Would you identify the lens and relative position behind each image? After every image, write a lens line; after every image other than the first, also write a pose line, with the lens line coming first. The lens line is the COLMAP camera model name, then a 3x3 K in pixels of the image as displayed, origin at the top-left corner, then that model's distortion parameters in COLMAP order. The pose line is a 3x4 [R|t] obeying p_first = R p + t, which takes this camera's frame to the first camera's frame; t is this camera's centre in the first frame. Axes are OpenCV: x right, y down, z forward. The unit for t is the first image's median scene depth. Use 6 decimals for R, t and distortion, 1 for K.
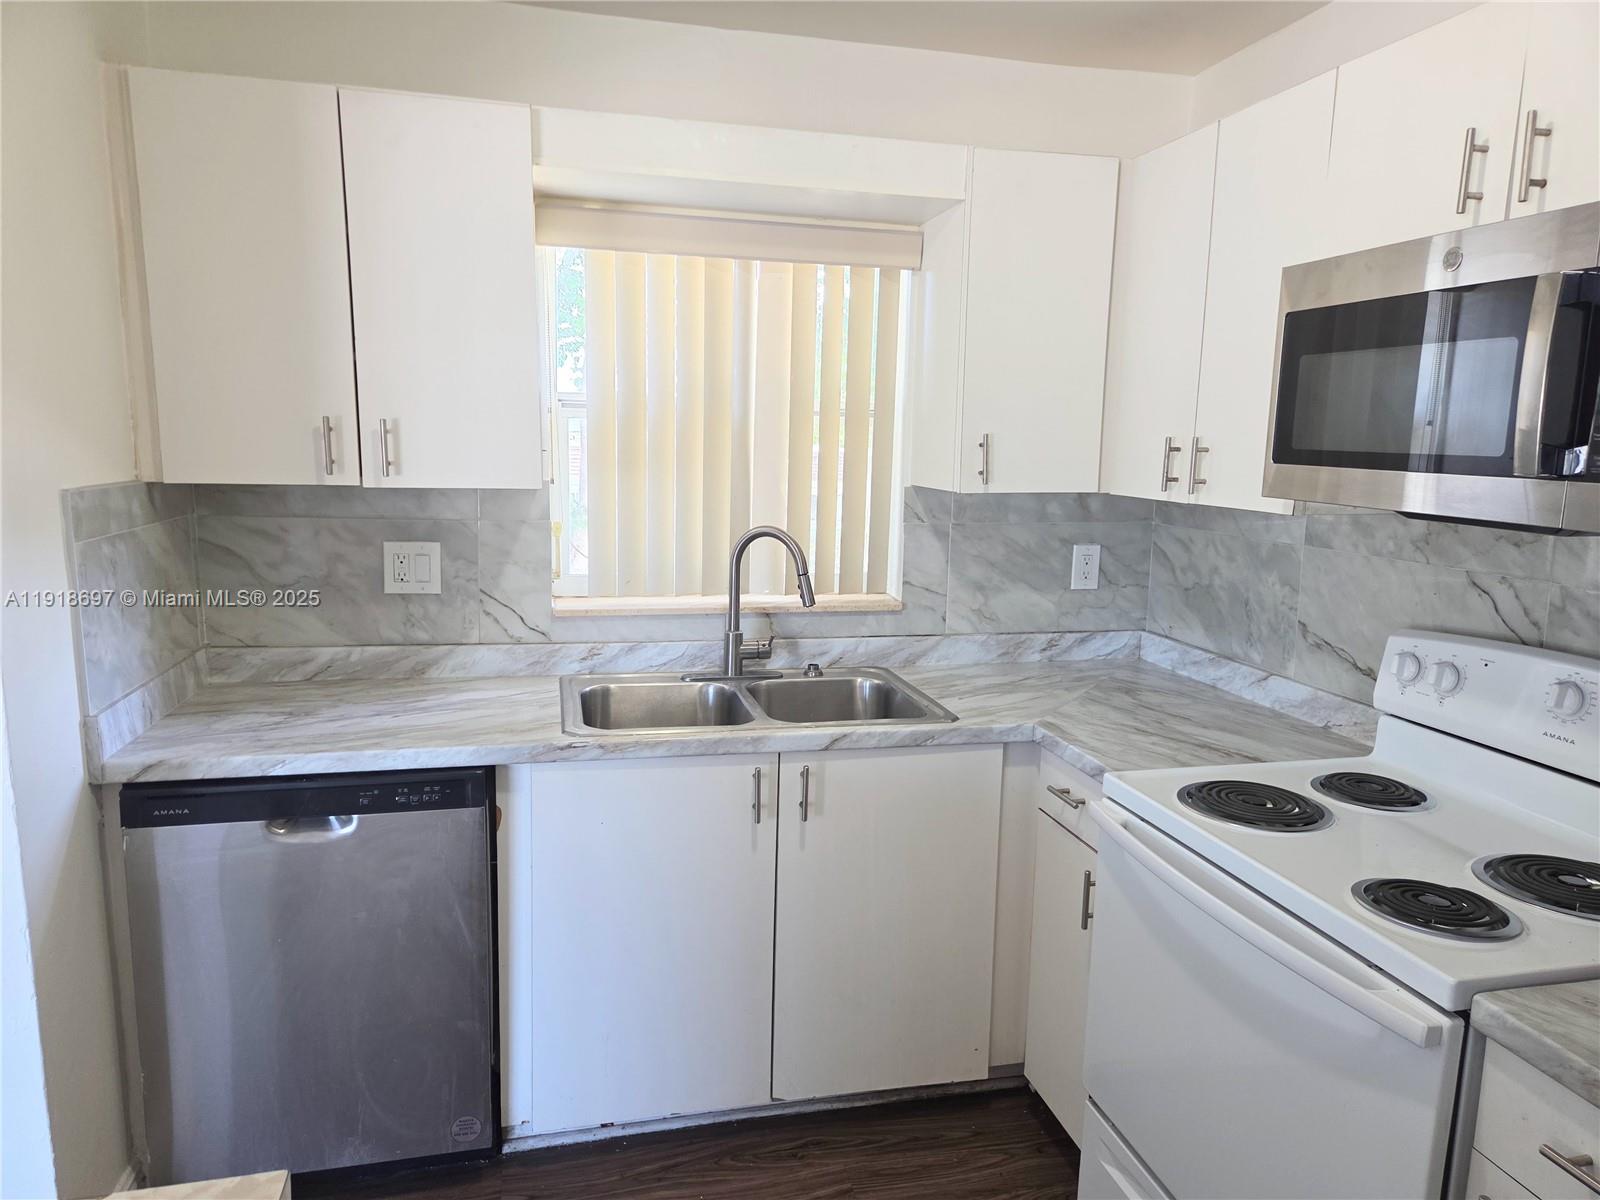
lens RADIAL K [[1069.3, 0, 797.3], [0, 1069.3, 600.8], [0, 0, 1]] dist [0.073953, -0.053379]
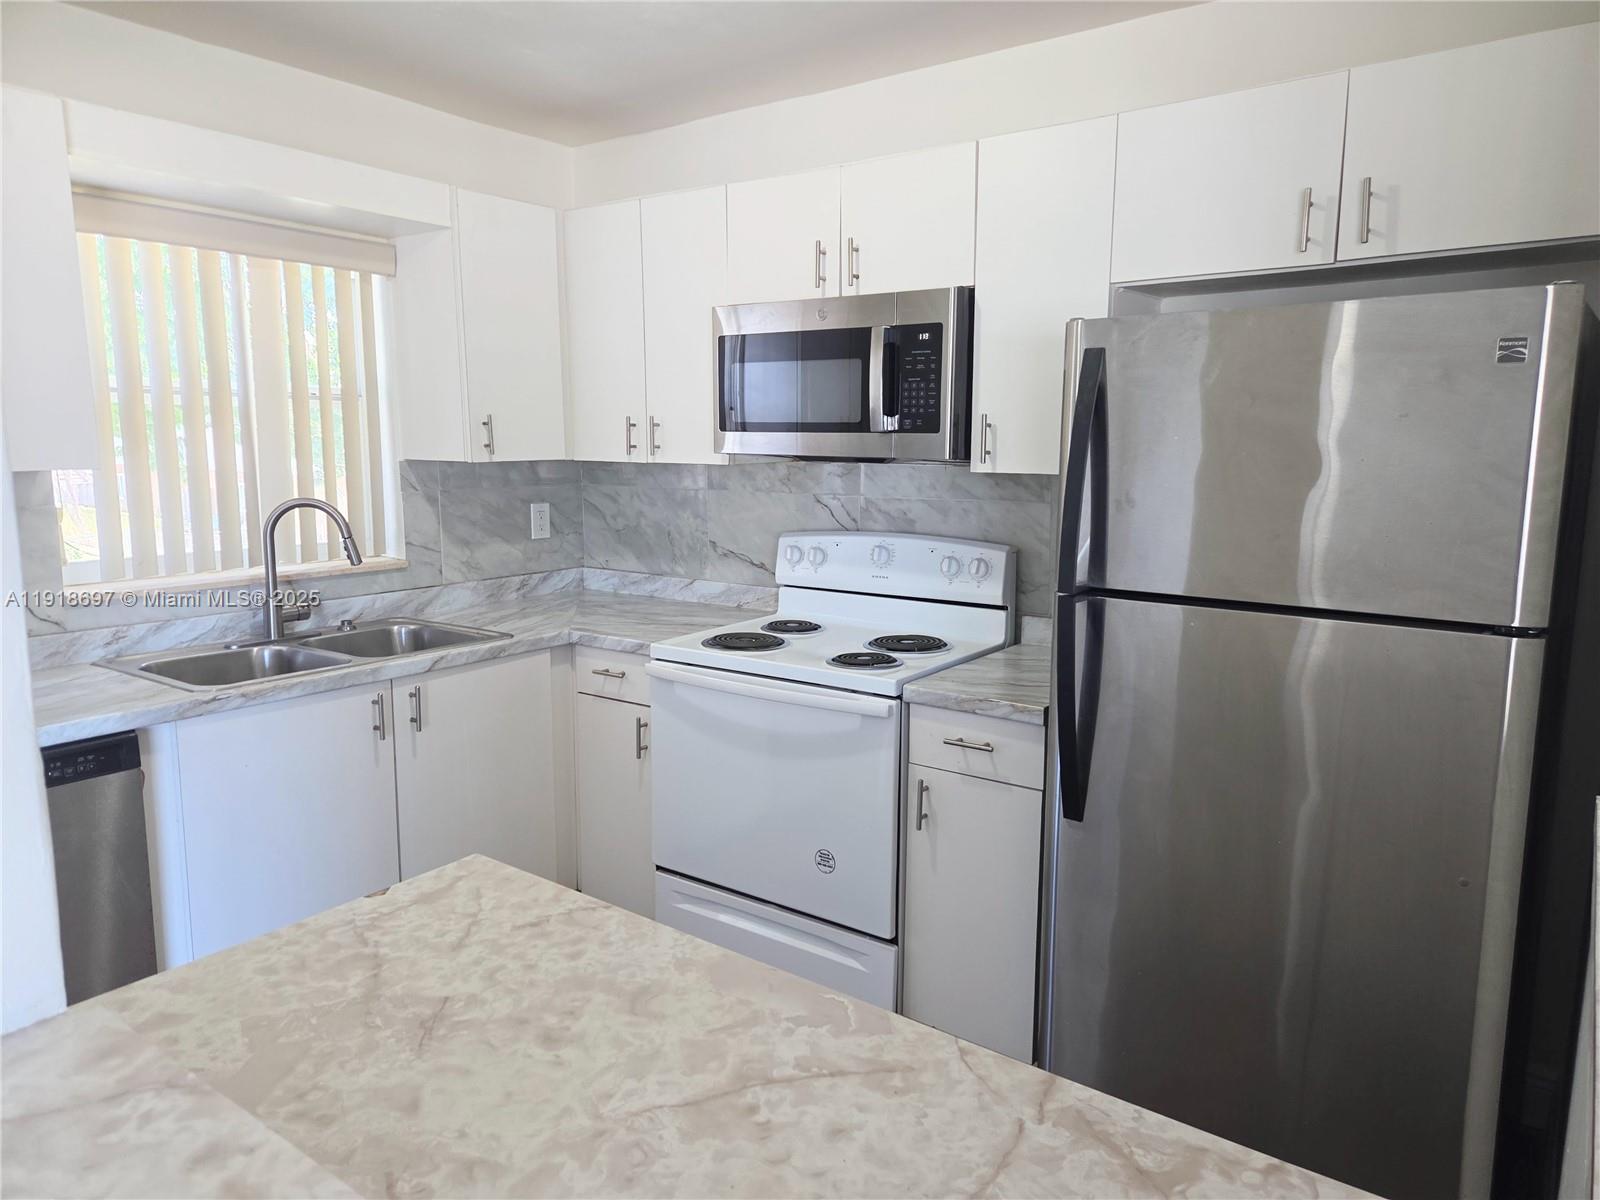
lens RADIAL K [[1069.3, 0, 804.1], [0, 1069.3, 591.1], [0, 0, 1]] dist [0.073953, -0.053379]
pose [[0.758343, -0.113885, 0.641830, -0.409226], [0.114730, 0.992568, 0.040563, 0.044952], [-0.641680, 0.042876, 0.765773, -0.215278]]
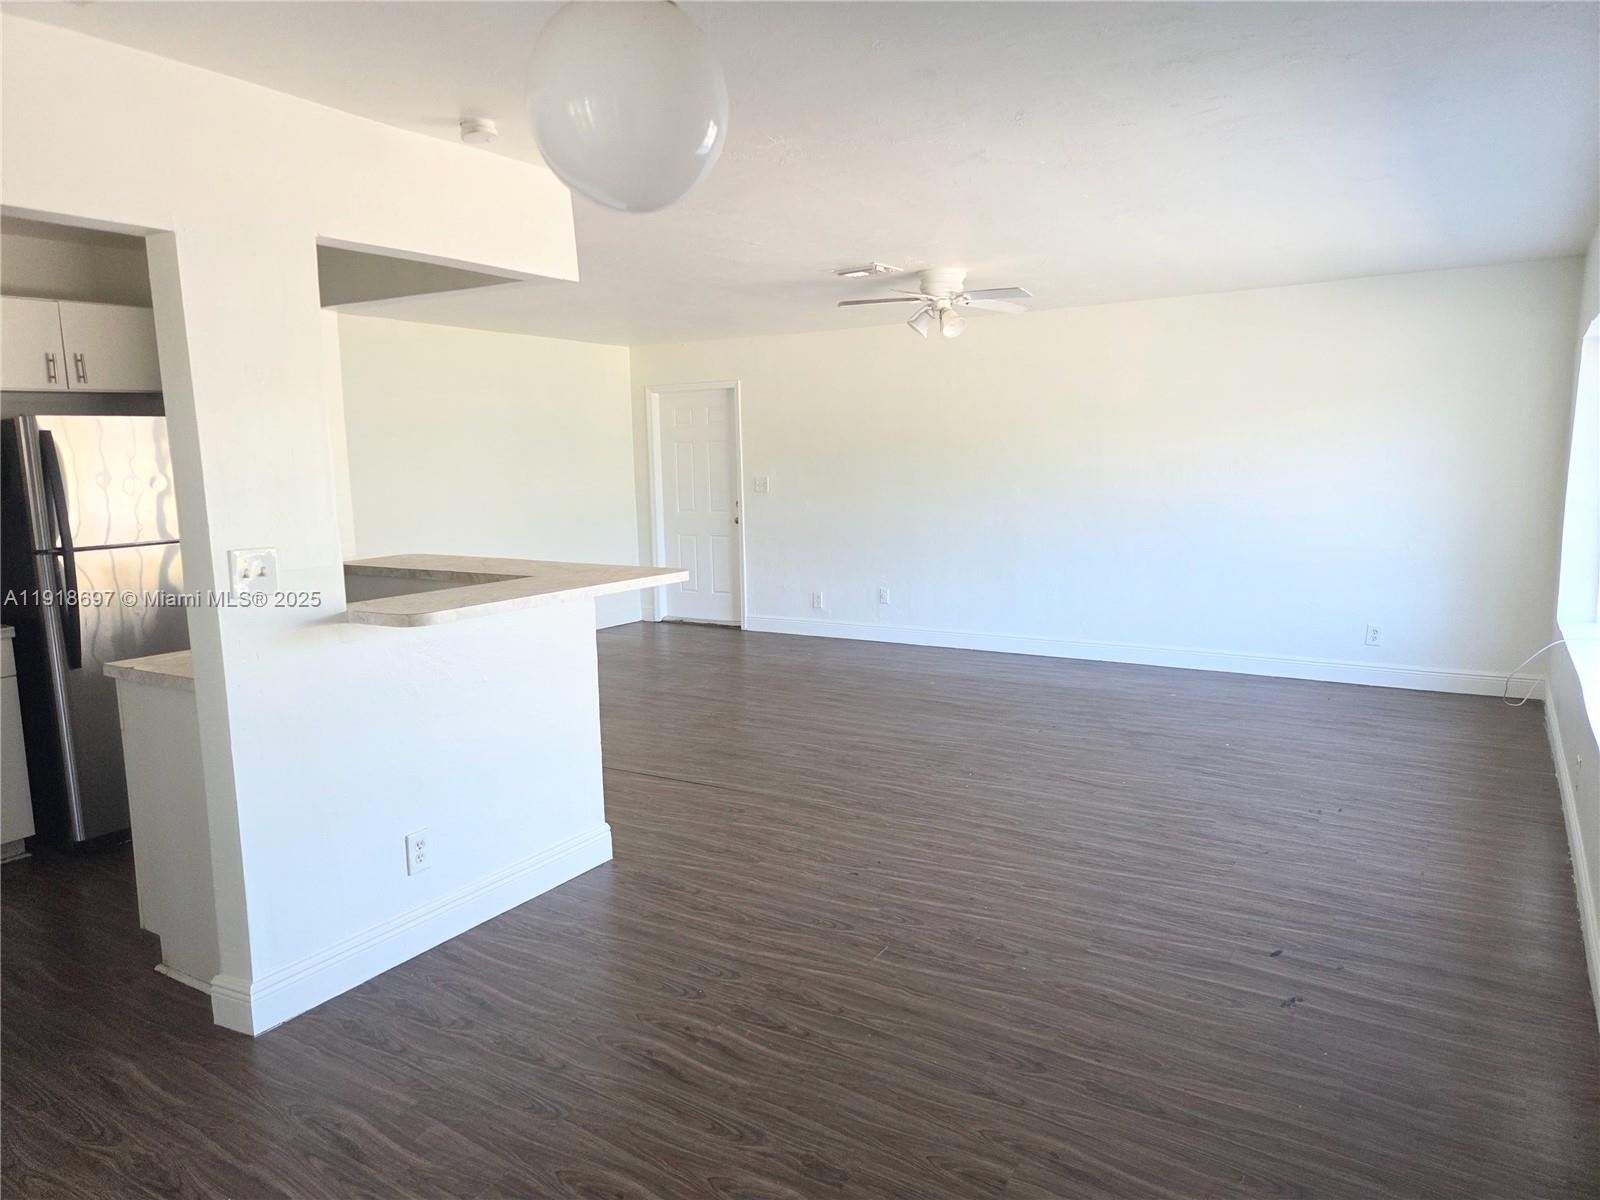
lens RADIAL K [[1069.3, 0, 793.0], [0, 1069.3, 595.3], [0, 0, 1]] dist [0.073953, -0.053379]
pose [[-0.698404, -0.101548, 0.708463, -1.743604], [0.124110, 0.957702, 0.259621, -0.134367], [-0.704860, 0.269248, -0.656260, 0.644284]]
